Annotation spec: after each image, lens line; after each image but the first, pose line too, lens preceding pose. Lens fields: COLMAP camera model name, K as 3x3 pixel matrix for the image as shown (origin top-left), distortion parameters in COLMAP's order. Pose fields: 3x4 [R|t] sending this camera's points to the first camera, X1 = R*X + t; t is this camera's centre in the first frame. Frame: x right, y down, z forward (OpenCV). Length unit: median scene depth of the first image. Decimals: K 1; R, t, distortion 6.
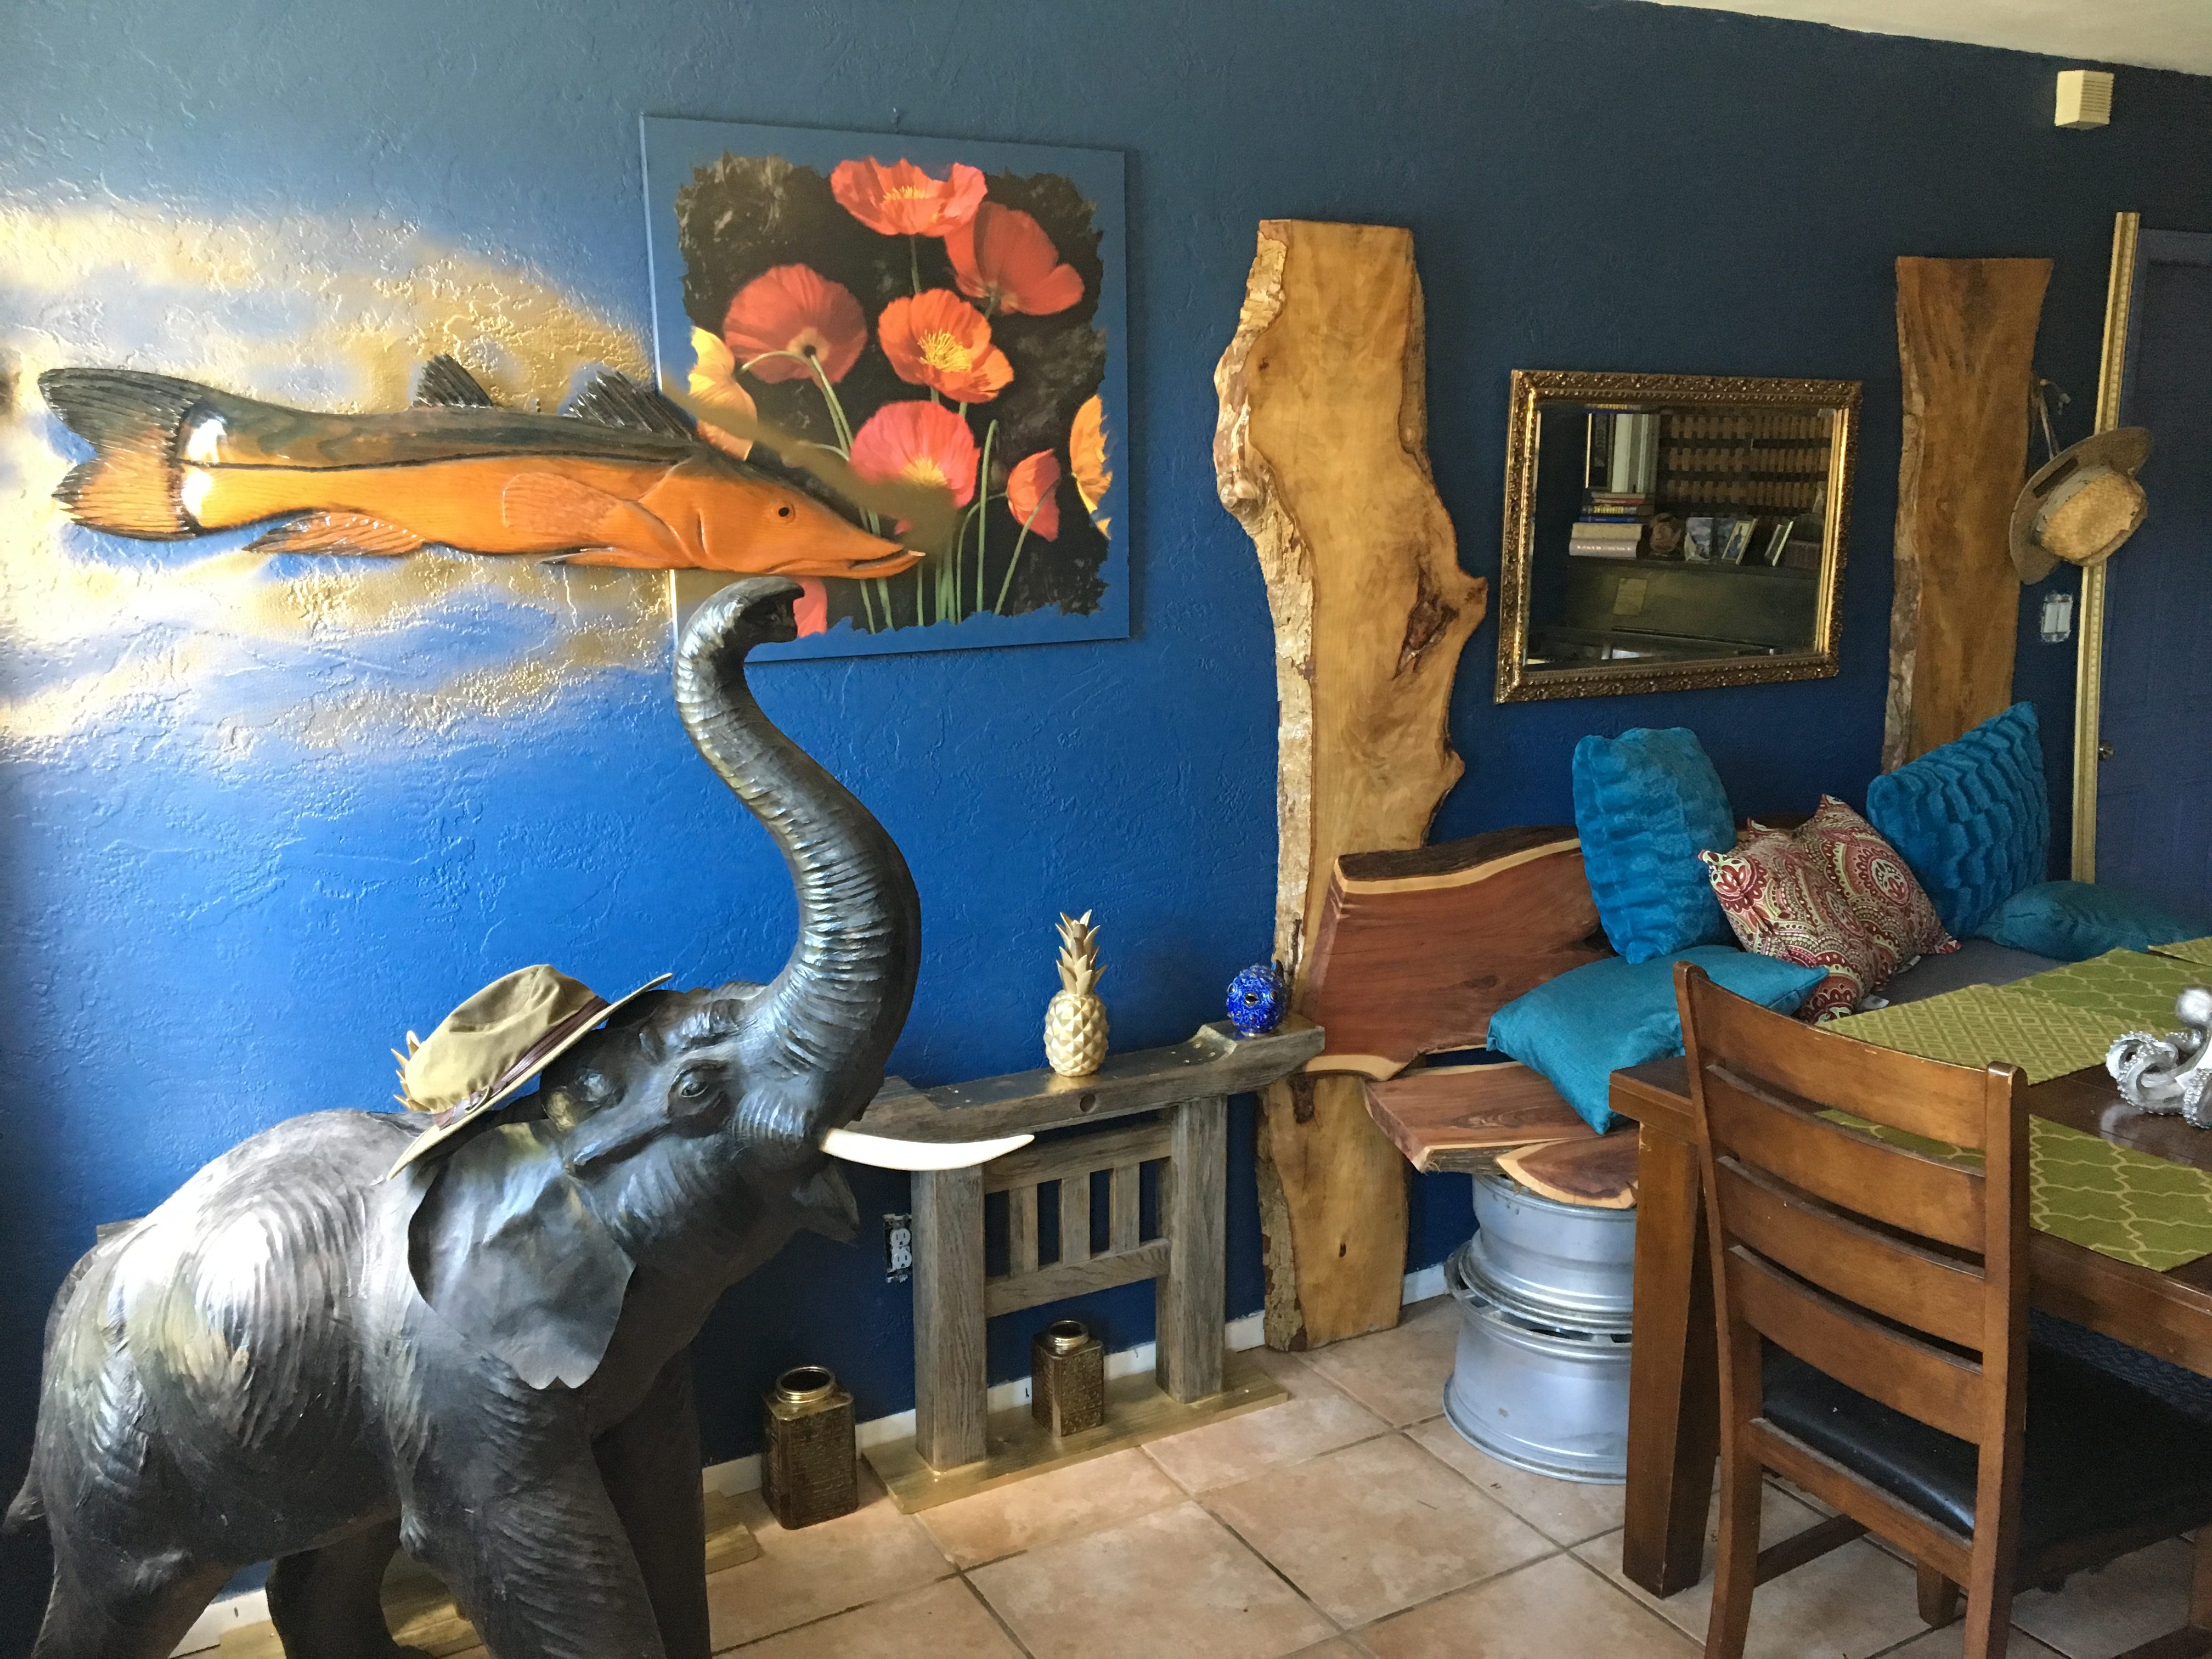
lens RADIAL K [[1865.0, 0, 1106.6], [0, 1865.0, 826.9], [0, 0, 1]] dist [0.072711, -0.103722]
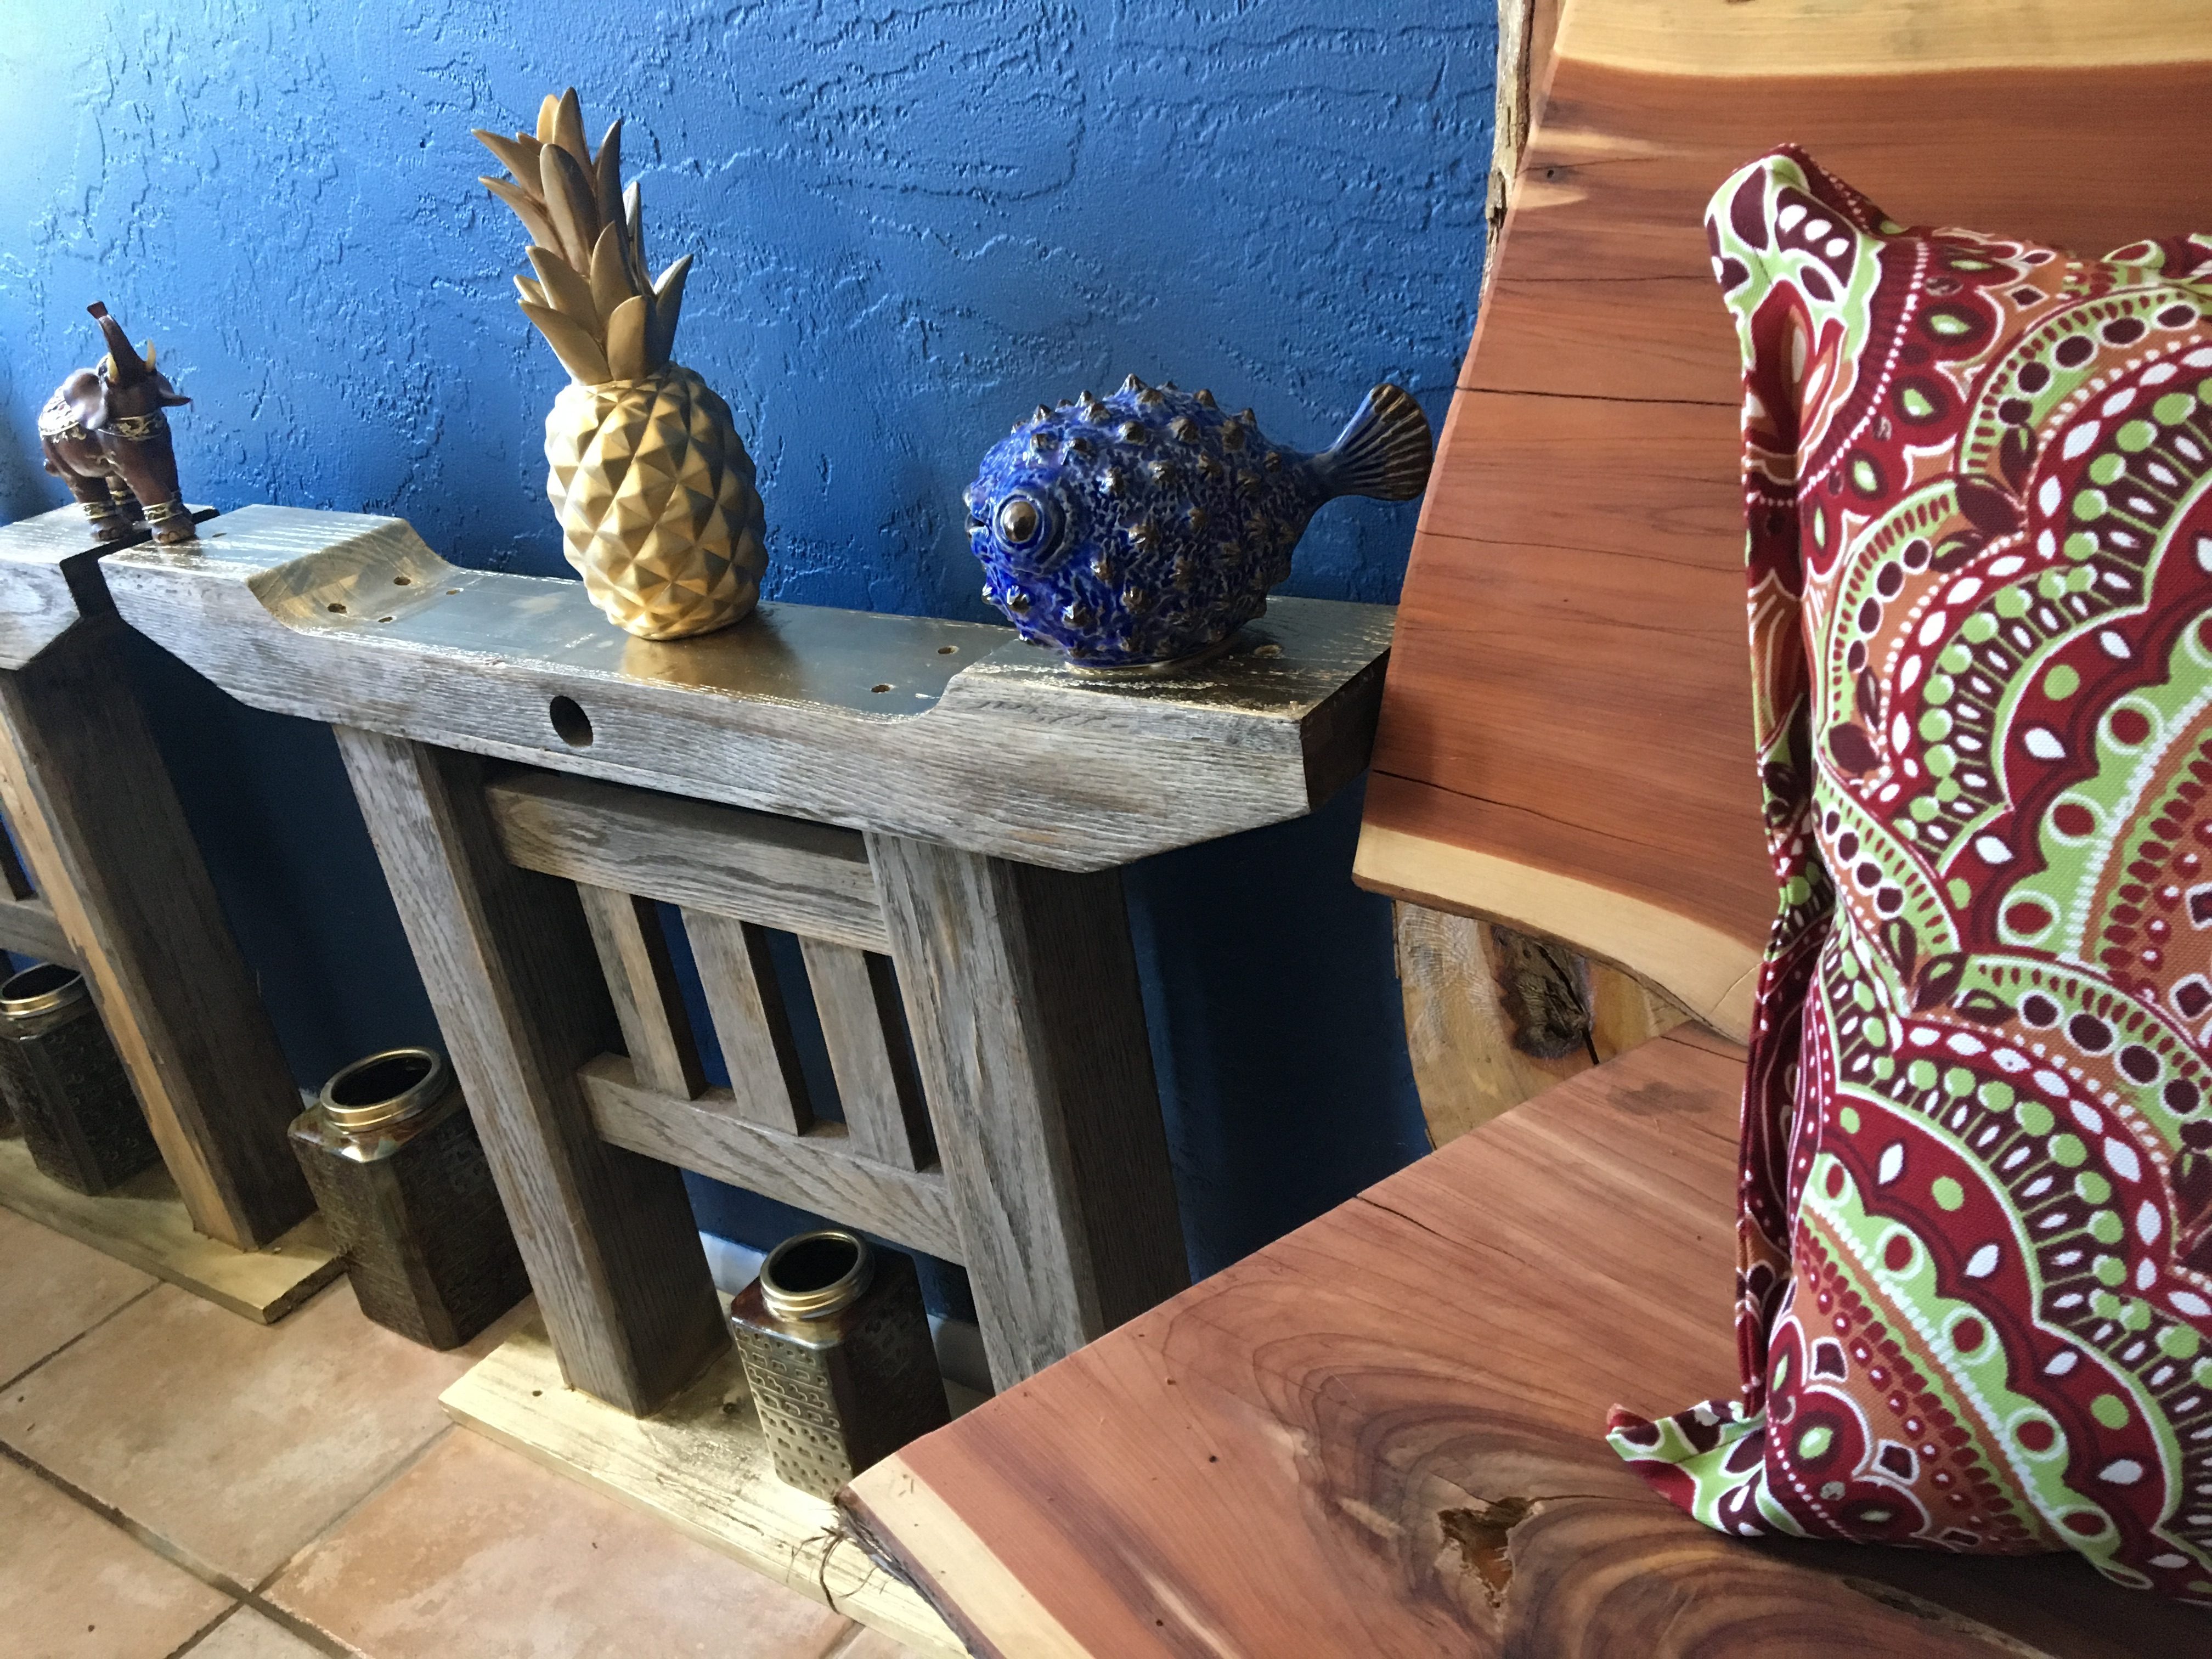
lens RADIAL K [[1865.0, 0, 1105.8], [0, 1865.0, 829.5], [0, 0, 1]] dist [0.072711, -0.103722]
pose [[0.441704, 0.331305, -0.833747, 0.304442], [-0.021713, 0.932993, 0.359239, 0.041658], [0.896898, -0.140574, 0.419300, 0.906556]]
